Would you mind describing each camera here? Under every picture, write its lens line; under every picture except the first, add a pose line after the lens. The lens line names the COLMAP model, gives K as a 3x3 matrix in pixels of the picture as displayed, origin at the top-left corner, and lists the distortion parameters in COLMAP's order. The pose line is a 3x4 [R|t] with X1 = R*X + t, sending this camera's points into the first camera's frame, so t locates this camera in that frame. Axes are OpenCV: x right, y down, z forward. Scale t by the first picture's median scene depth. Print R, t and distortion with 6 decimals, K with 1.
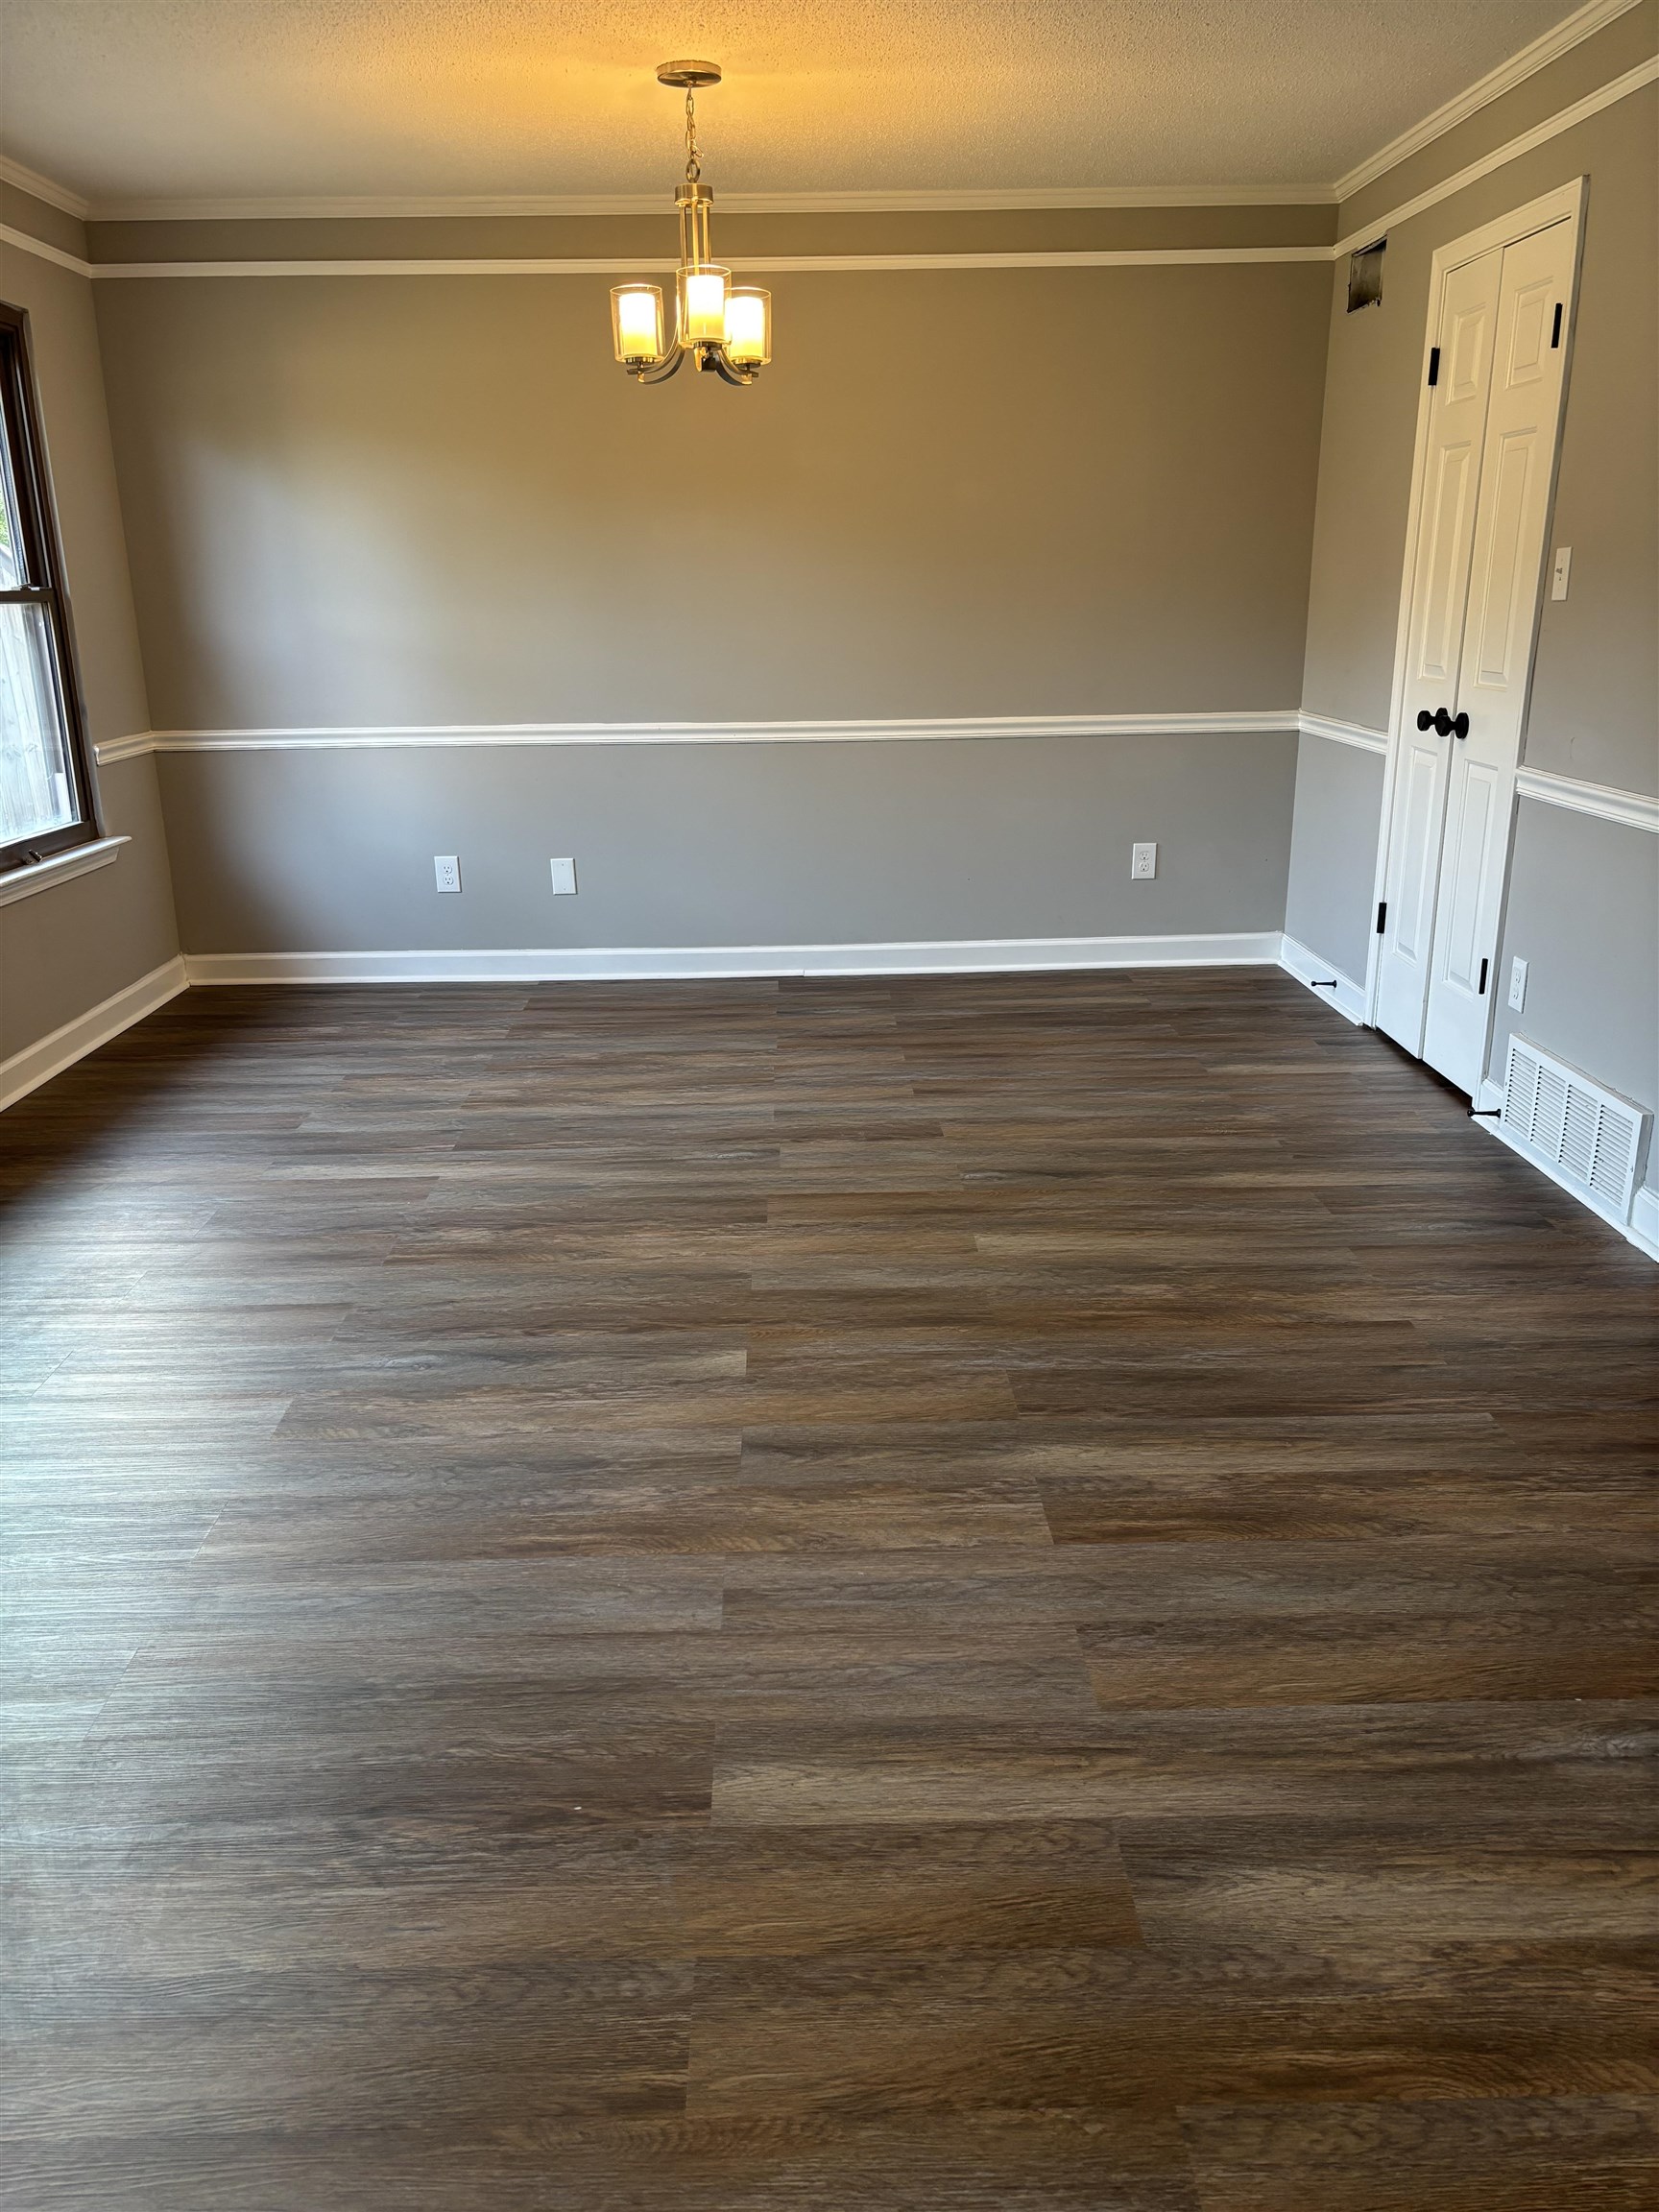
lens RADIAL K [[1672.2, 0, 829.5], [0, 1672.2, 1106.0], [0, 0, 1]] dist [0.002397, -0.007929]
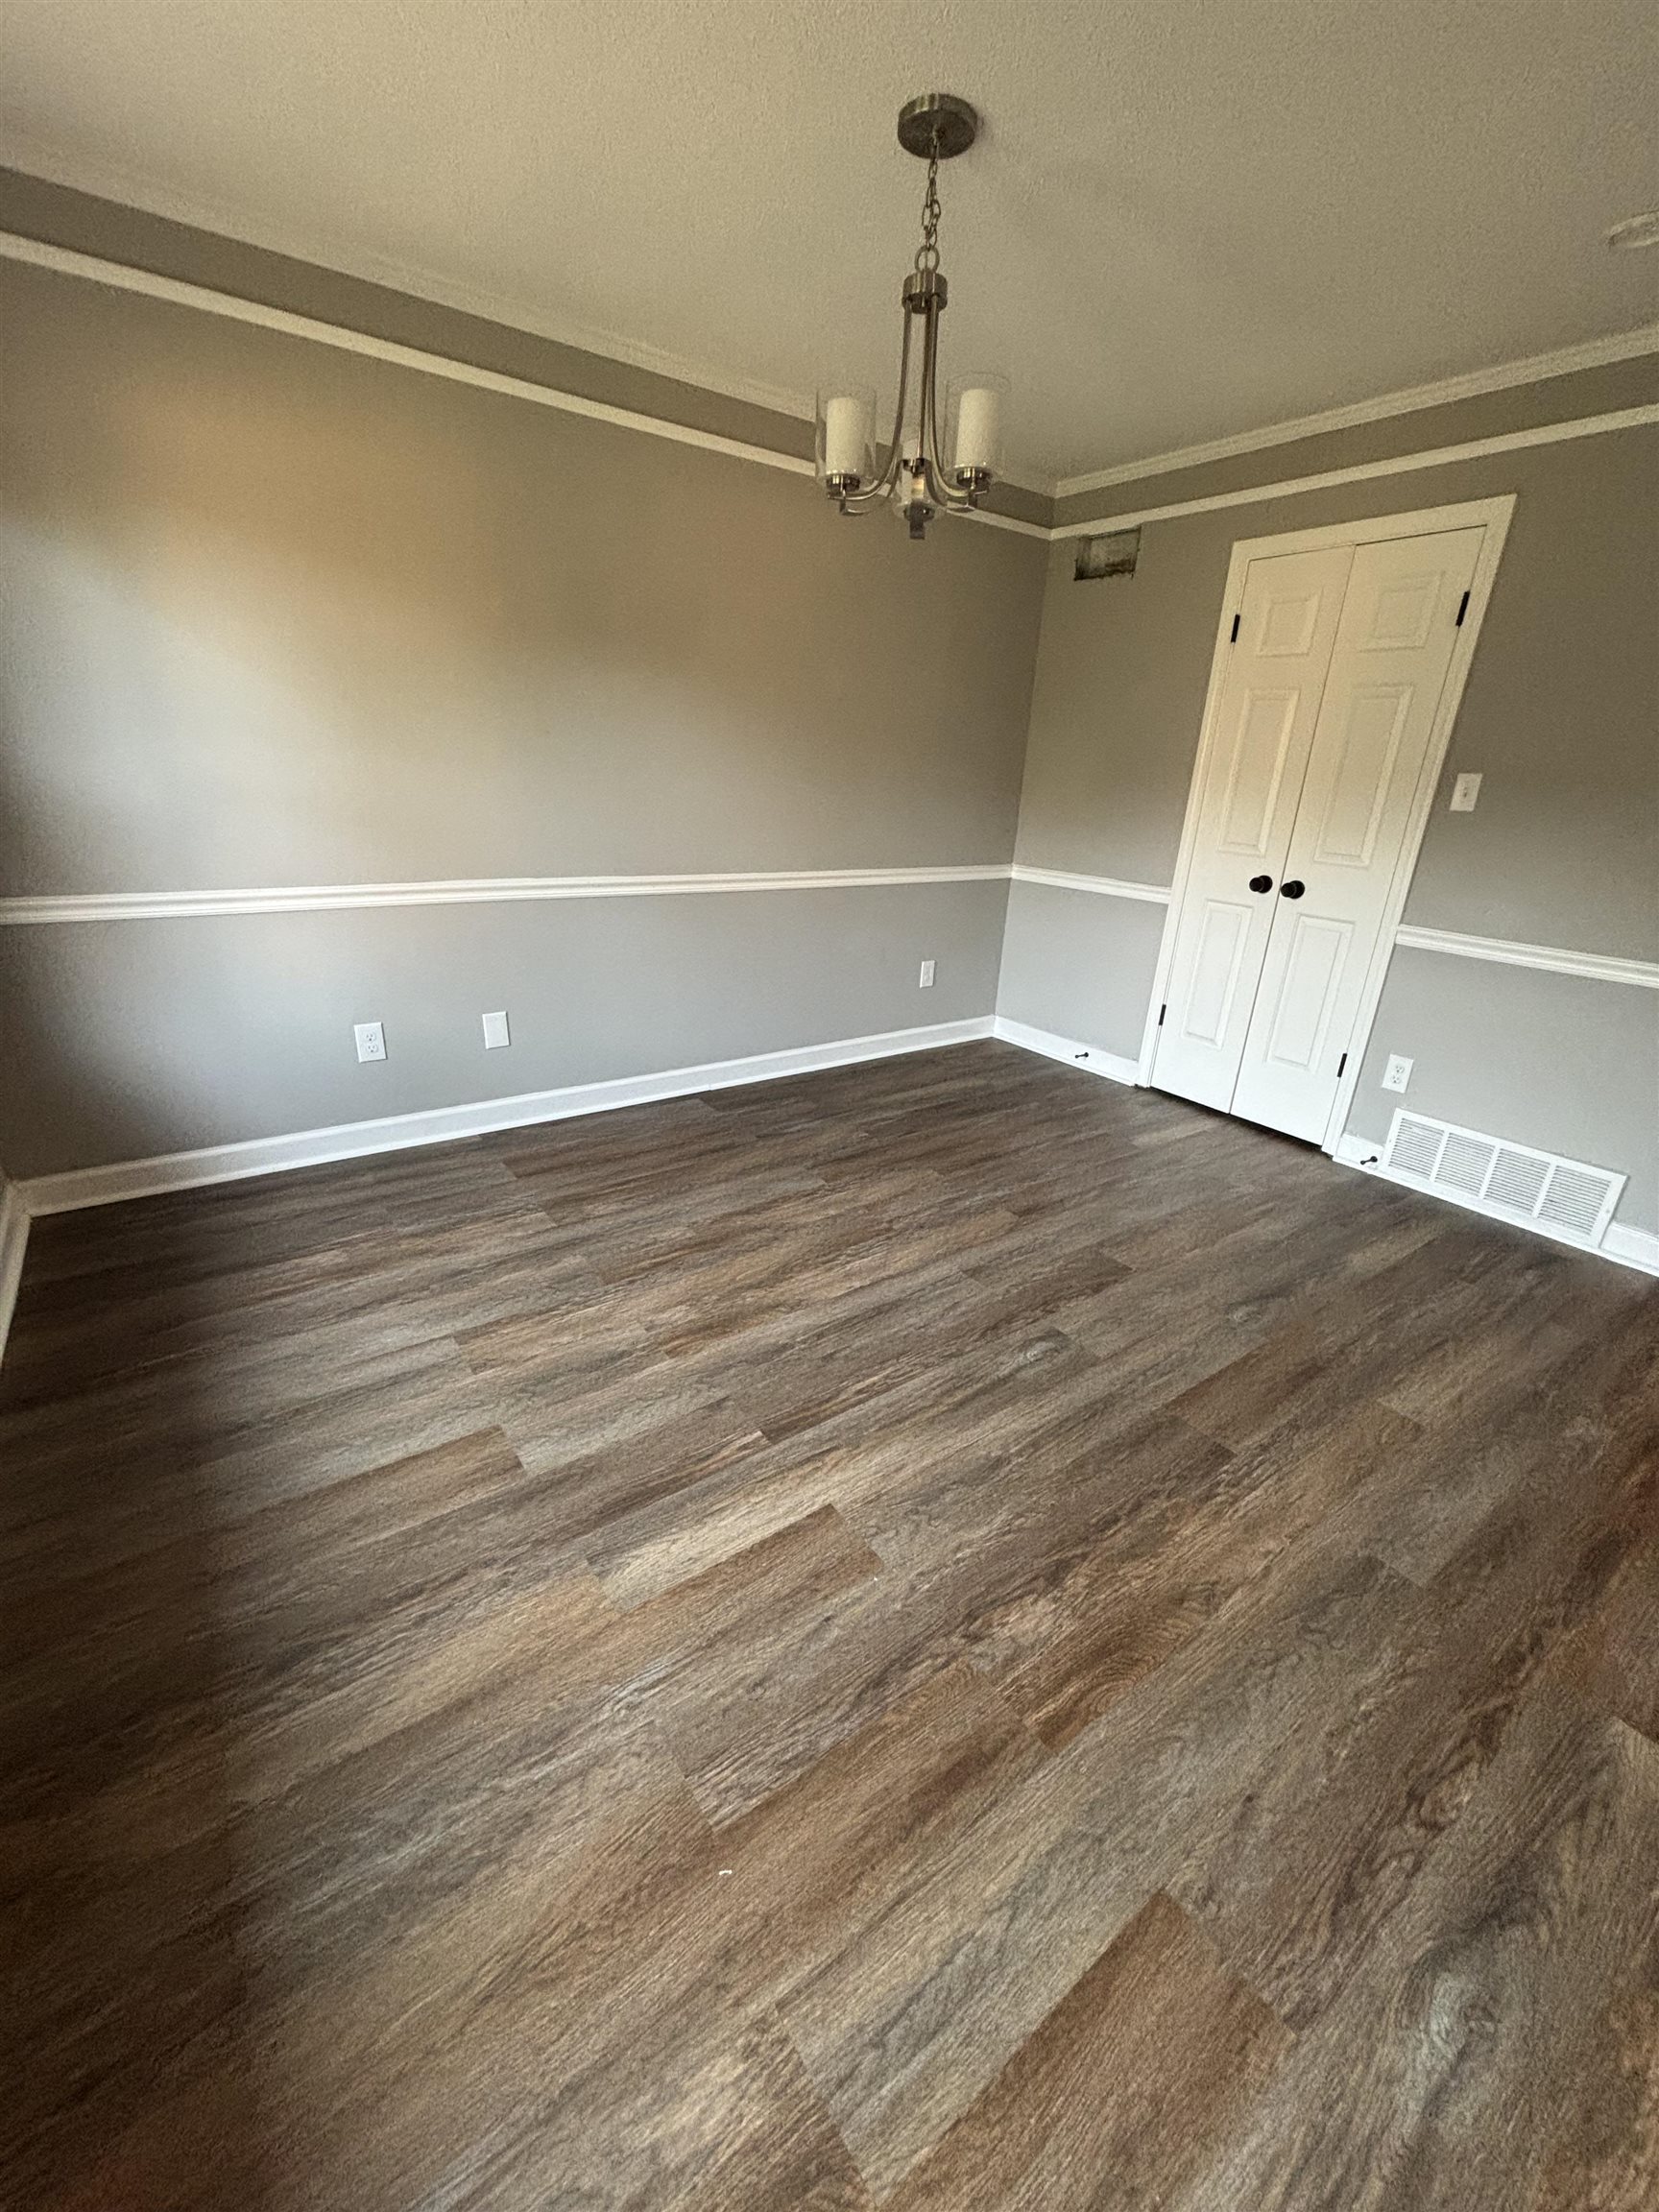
lens RADIAL K [[887.2, 0, 835.4], [0, 887.2, 1105.1], [0, 0, 1]] dist [-0.002656, -0.000369]
pose [[0.822369, -0.155623, 0.547257, -0.397139], [0.112745, 0.987365, 0.111352, -0.176333], [-0.557671, -0.029872, 0.829524, 0.598684]]
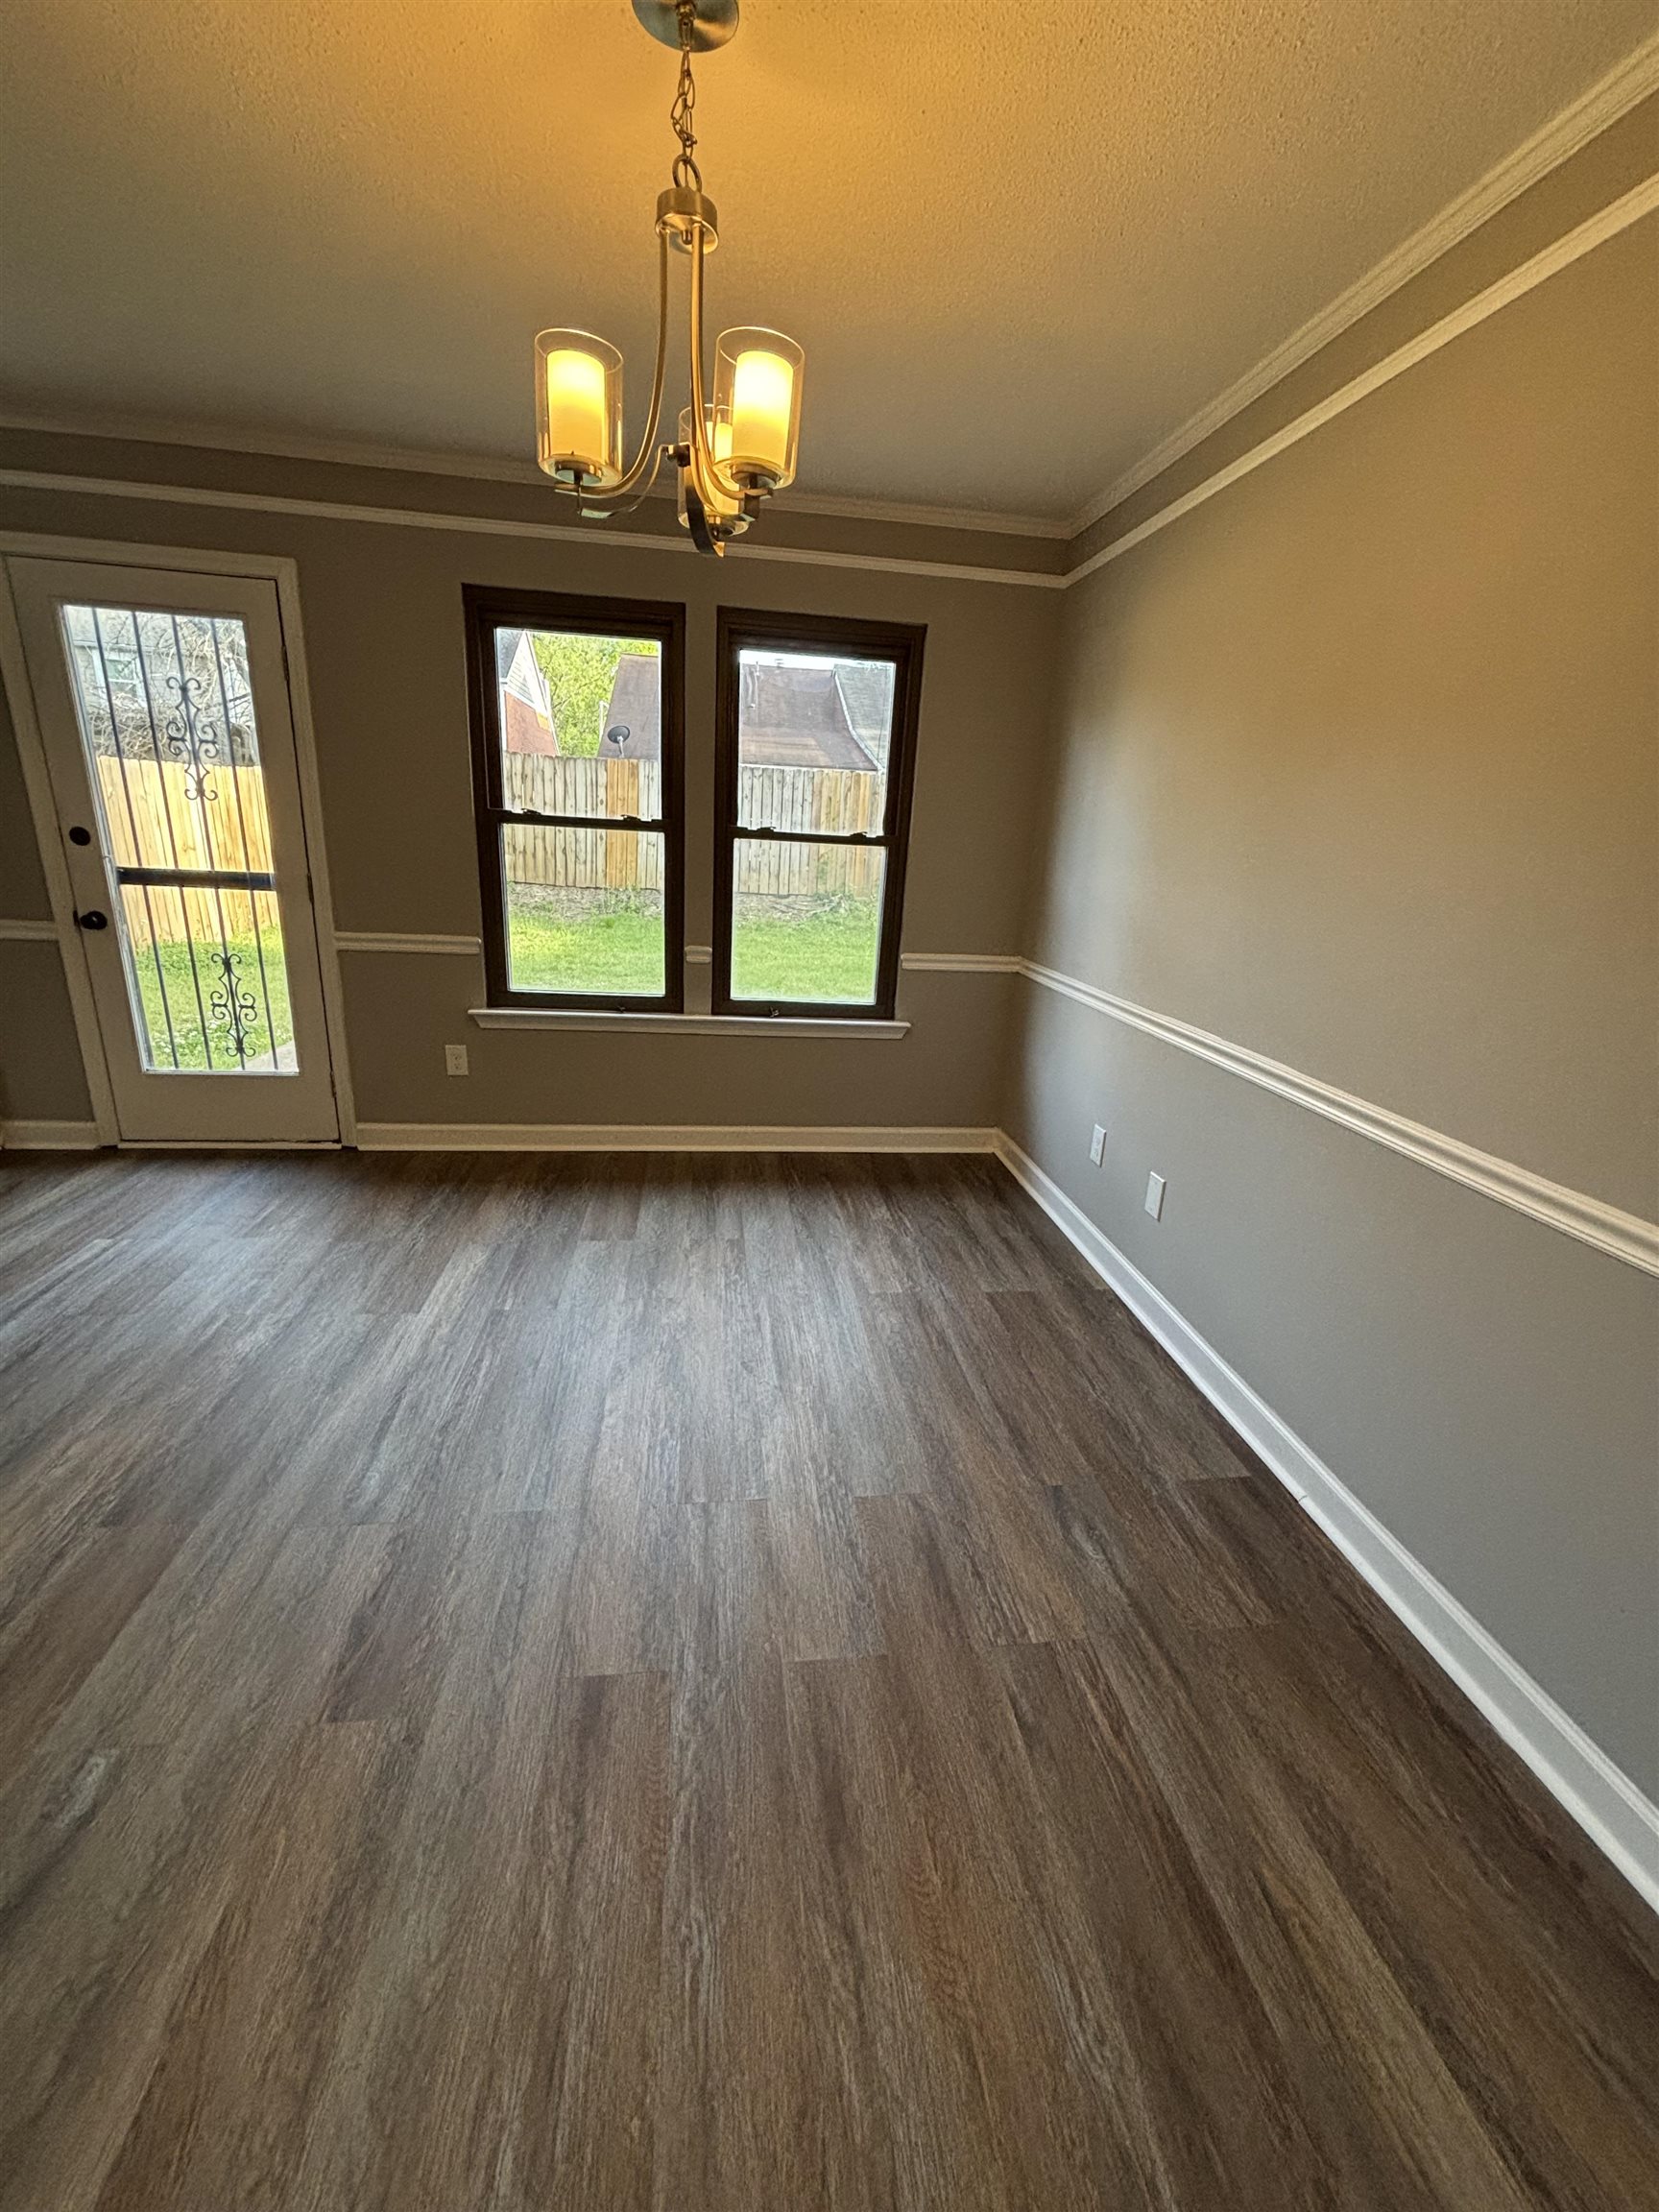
lens RADIAL K [[876.7, 0, 825.3], [0, 876.7, 1098.8], [0, 0, 1]] dist [0.000199, -0.000048]
pose [[0.099149, 0.309728, -0.945642, 0.313156], [-0.339857, 0.903719, 0.260364, -0.329233], [0.935236, 0.295568, 0.194866, 1.010897]]
